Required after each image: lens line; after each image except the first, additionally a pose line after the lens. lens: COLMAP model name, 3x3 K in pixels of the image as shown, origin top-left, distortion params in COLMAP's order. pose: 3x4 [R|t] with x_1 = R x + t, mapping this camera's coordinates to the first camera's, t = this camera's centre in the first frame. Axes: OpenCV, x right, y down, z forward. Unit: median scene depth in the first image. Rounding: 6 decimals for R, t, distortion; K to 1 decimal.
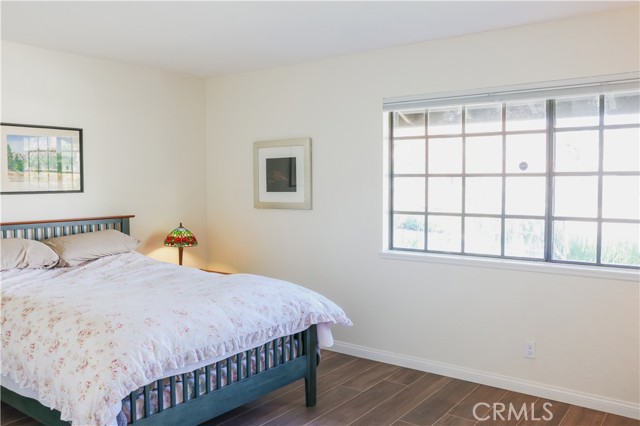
lens RADIAL K [[558.1, 0, 320.2], [0, 558.1, 211.8], [0, 0, 1]] dist [-0.085855, 0.082630]
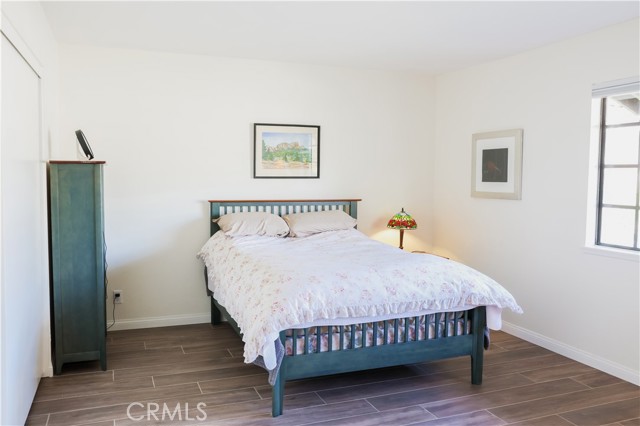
lens RADIAL K [[558.1, 0, 318.6], [0, 558.1, 212.4], [0, 0, 1]] dist [-0.085855, 0.082630]
pose [[0.843840, 0.046998, -0.534533, 0.250286], [-0.041100, 0.998892, 0.022943, 0.012387], [0.535018, 0.002610, 0.844836, -0.040963]]
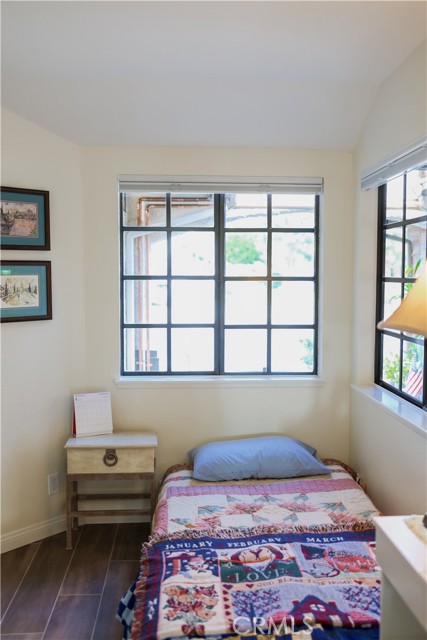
lens RADIAL K [[630.3, 0, 216.1], [0, 630.3, 320.0], [0, 0, 1]] dist [-0.034514, 0.000000]
pose [[0.766533, -0.027818, 0.641603, -0.363966], [0.026884, 0.999576, 0.011219, -0.015558], [-0.641642, 0.008649, 0.766955, 0.292693]]
